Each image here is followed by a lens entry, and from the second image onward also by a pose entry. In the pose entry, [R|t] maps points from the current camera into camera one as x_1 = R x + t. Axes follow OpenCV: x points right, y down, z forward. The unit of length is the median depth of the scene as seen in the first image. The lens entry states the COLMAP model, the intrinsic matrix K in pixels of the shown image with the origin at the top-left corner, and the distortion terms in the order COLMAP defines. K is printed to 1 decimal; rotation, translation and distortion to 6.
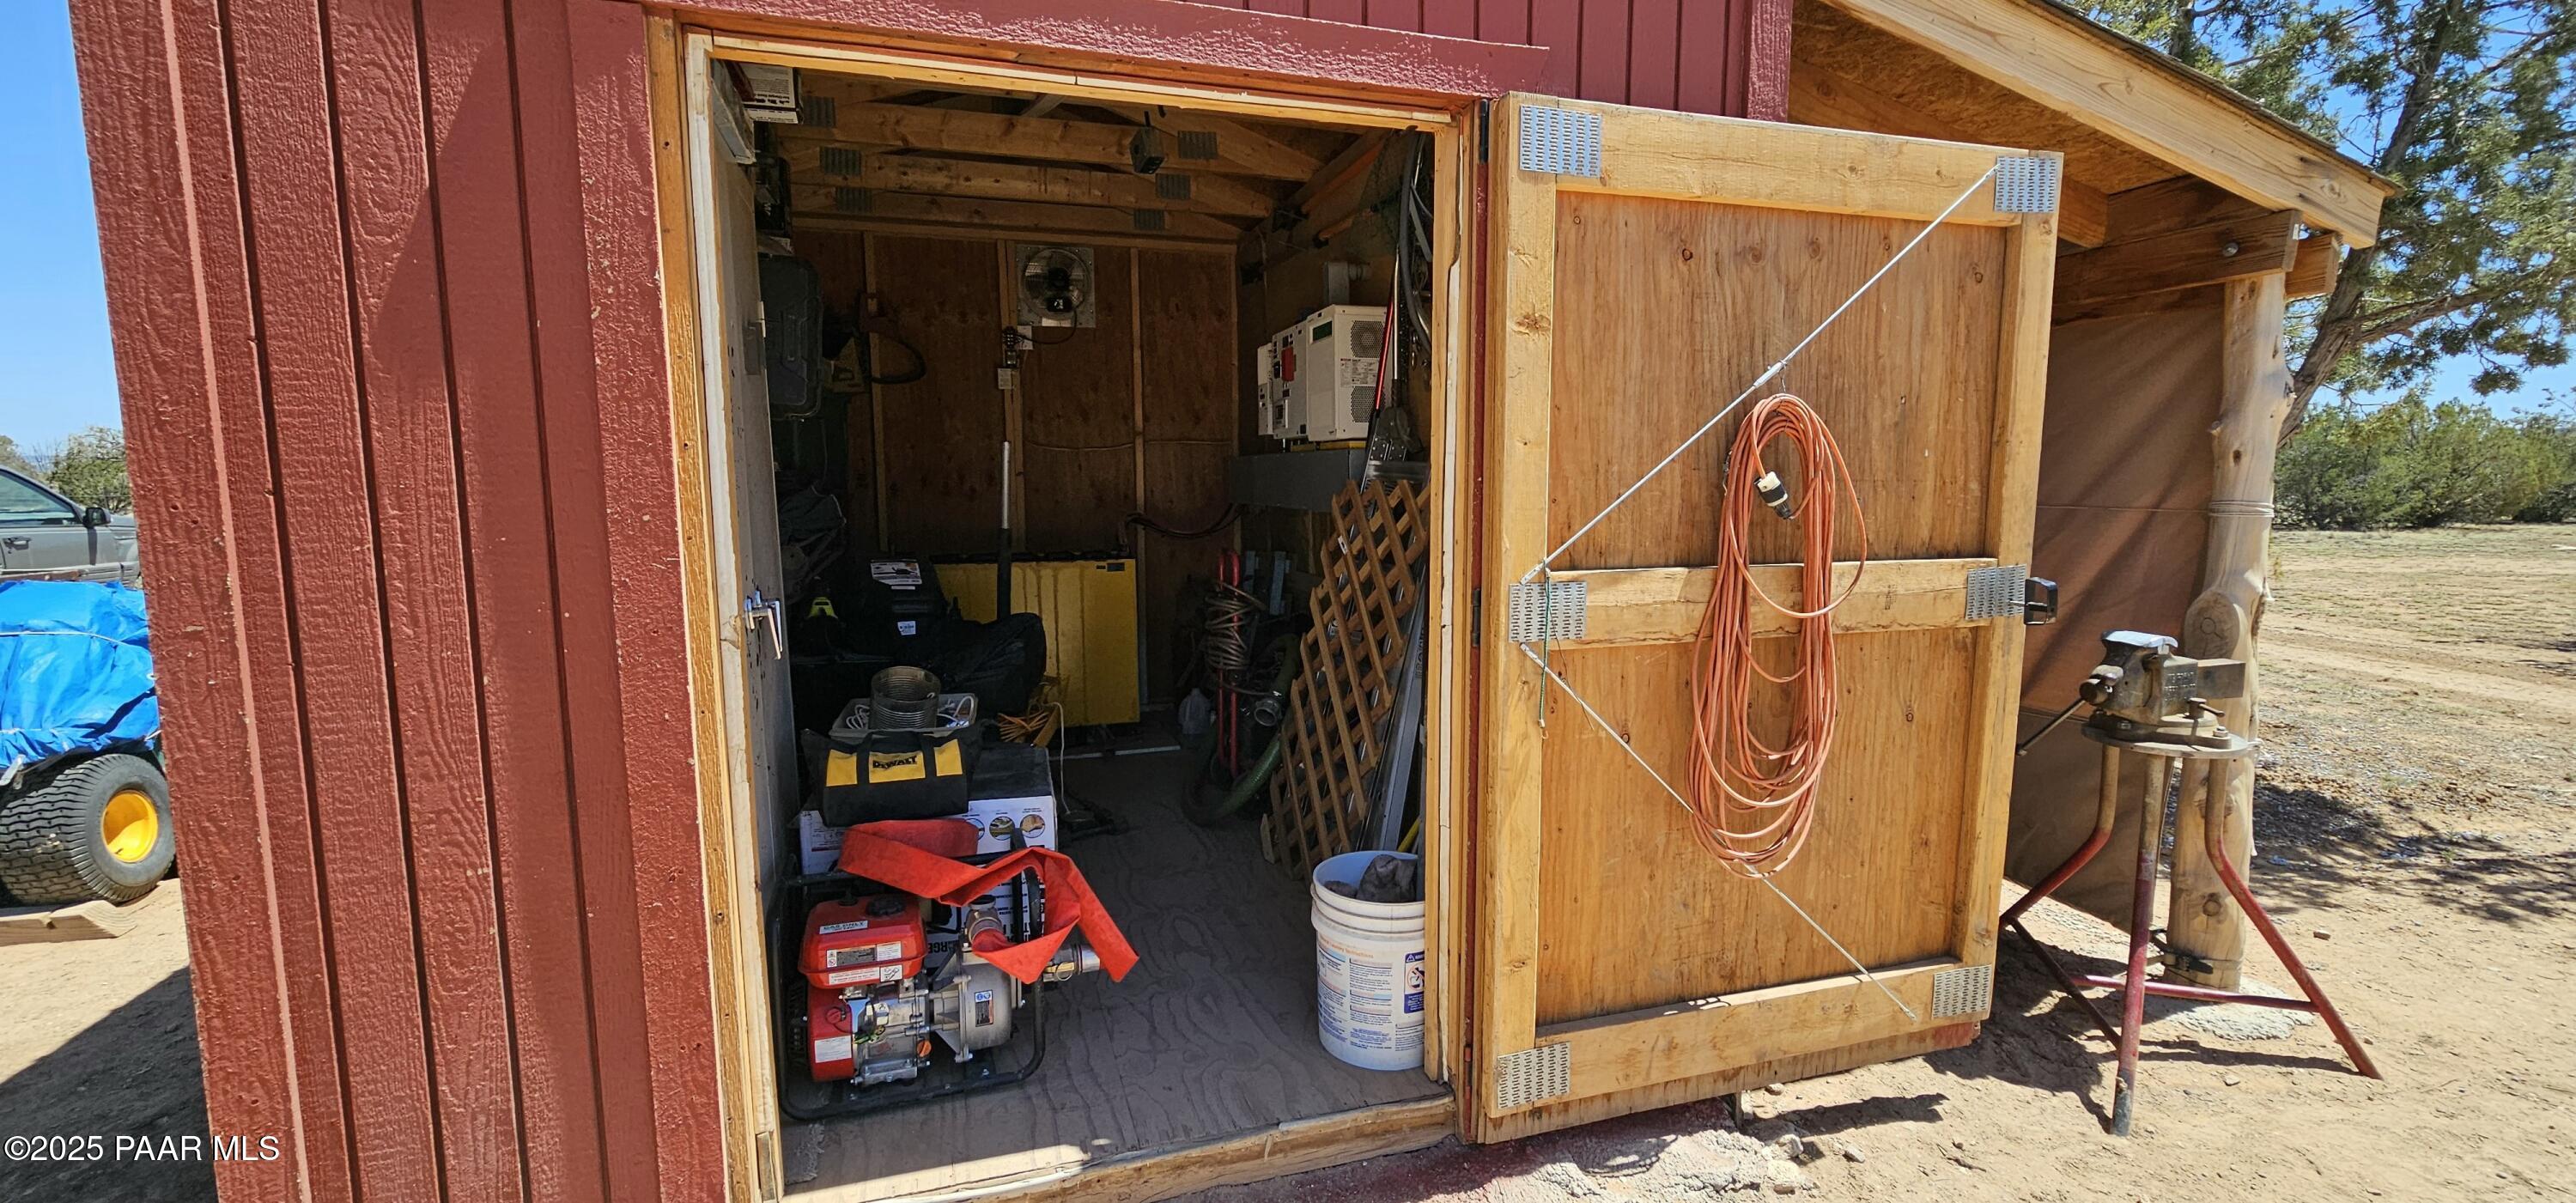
lens RADIAL K [[1047.9, 0, 1286.9], [0, 1047.9, 600.7], [0, 0, 1]] dist [0.001523, 0.000321]
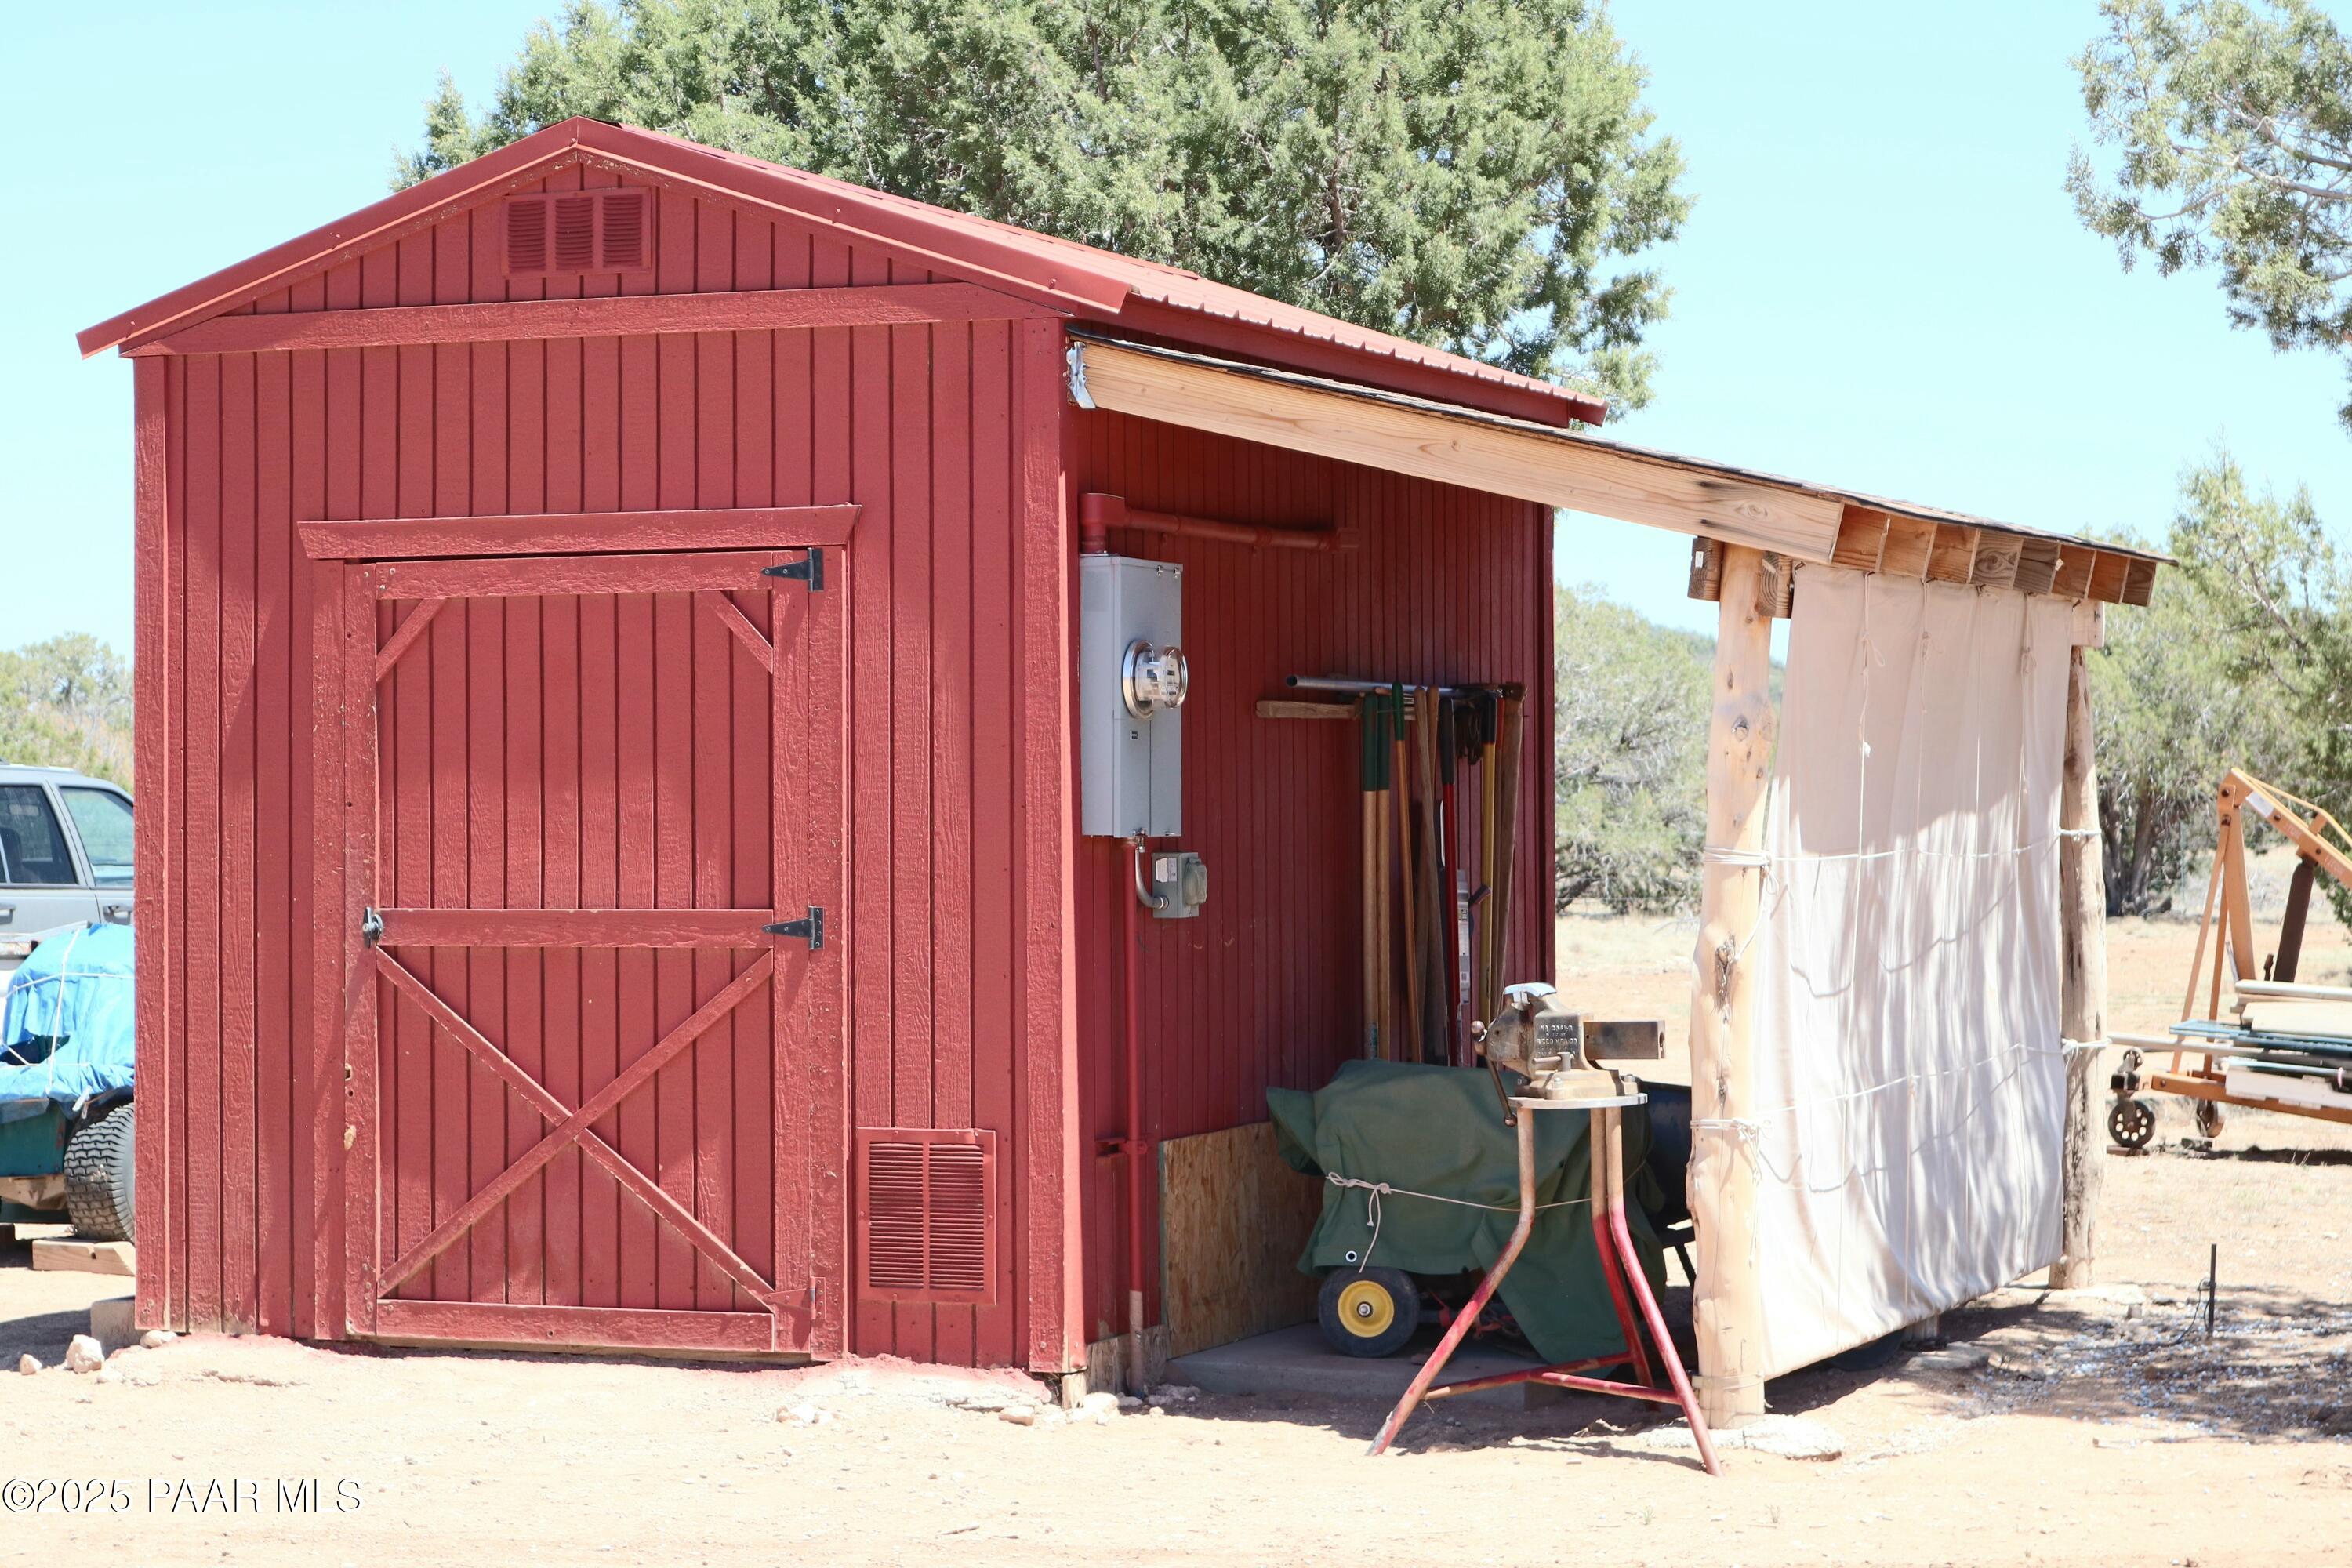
lens RADIAL K [[4924.1, 0, 1176.2], [0, 4924.1, 784.5], [0, 0, 1]] dist [-0.106188, 0.000000]
pose [[0.782130, -0.003597, -0.623105, 5.580664], [-0.070546, 0.993043, -0.094282, 0.492989], [0.619109, 0.117698, 0.776435, -4.475248]]
